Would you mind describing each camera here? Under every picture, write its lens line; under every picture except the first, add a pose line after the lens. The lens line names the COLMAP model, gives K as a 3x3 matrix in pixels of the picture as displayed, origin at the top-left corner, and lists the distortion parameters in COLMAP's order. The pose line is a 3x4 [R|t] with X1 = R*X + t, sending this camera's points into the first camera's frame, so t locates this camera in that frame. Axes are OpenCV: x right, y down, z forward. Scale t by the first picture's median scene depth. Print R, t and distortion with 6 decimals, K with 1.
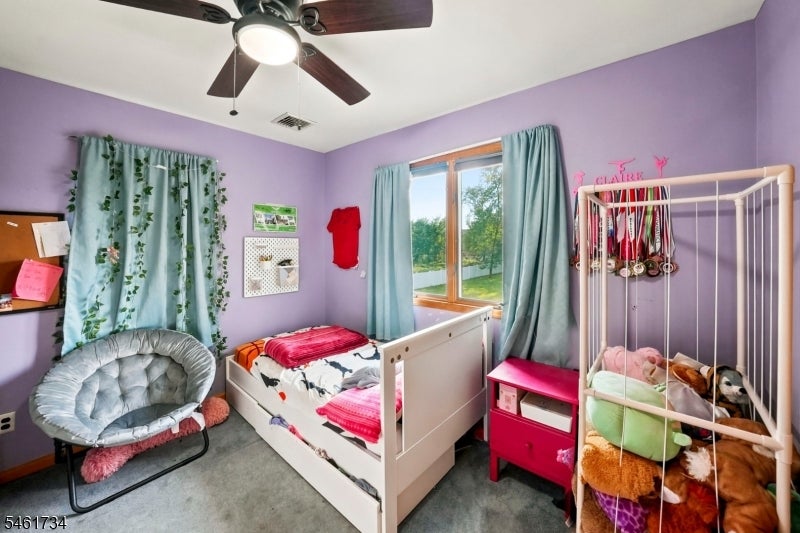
lens RADIAL K [[310.9, 0, 398.6], [0, 310.9, 241.8], [0, 0, 1]] dist [-0.000866, -0.000074]
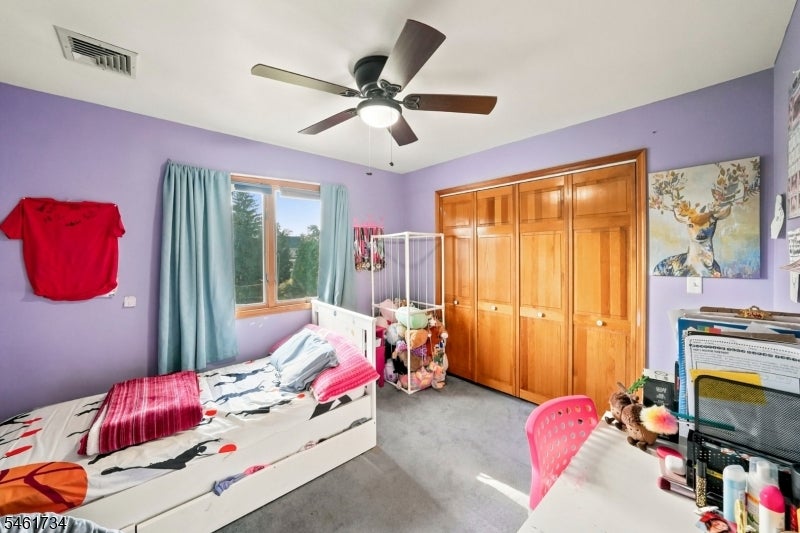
lens RADIAL K [[306.8, 0, 398.7], [0, 306.8, 253.8], [0, 0, 1]] dist [0.000281, 0.000010]
pose [[0.116445, -0.004976, 0.993185, -1.041602], [0.004824, 0.999978, 0.004445, -0.005811], [-0.993185, 0.004274, 0.116467, 0.445057]]
